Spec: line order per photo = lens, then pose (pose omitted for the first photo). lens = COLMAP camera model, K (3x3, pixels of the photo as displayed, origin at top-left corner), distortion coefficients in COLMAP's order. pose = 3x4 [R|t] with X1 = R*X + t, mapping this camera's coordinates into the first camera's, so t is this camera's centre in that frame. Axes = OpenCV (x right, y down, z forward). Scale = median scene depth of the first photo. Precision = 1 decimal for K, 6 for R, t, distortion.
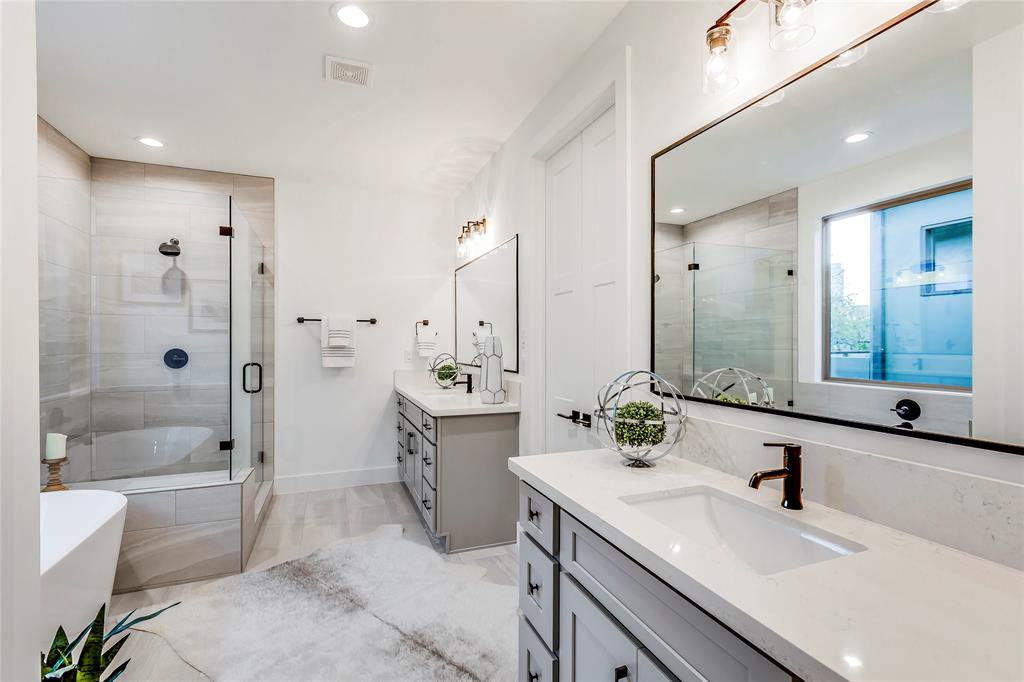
lens RADIAL K [[482.4, 0, 514.5], [0, 482.4, 331.3], [0, 0, 1]] dist [0.009857, -0.000236]
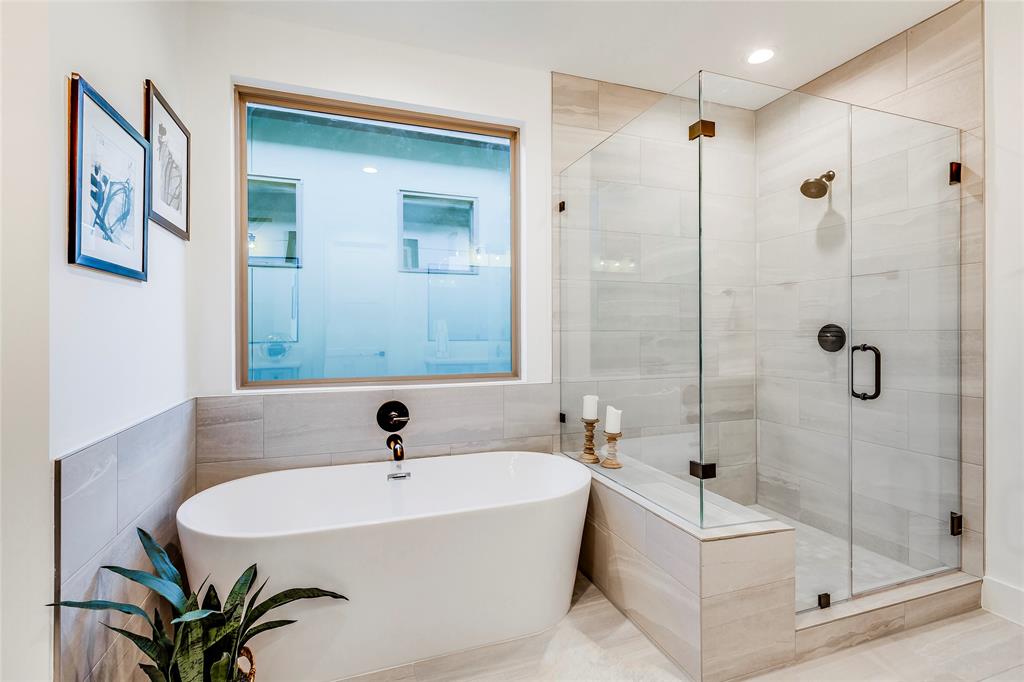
lens RADIAL K [[482.4, 0, 514.5], [0, 482.4, 331.3], [0, 0, 1]] dist [0.009857, -0.000236]
pose [[-0.014376, -0.001879, -0.999895, 0.026409], [0.022701, 0.999740, -0.002206, 0.038766], [0.999639, -0.022730, -0.014330, 0.571638]]
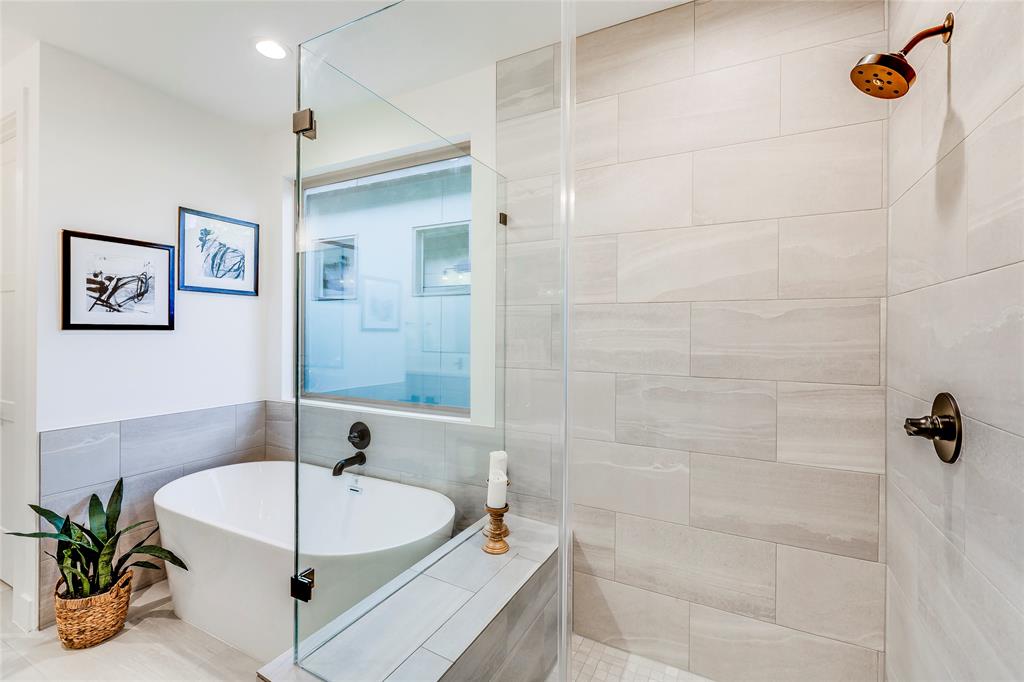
lens RADIAL K [[455.1, 0, 508.6], [0, 455.1, 333.6], [0, 0, 1]] dist [0.000764, -0.000011]
pose [[-0.746738, -0.001470, -0.665117, -0.332232], [0.006974, 0.999925, -0.010039, 0.000338], [0.665082, -0.012135, -0.746672, 1.075172]]
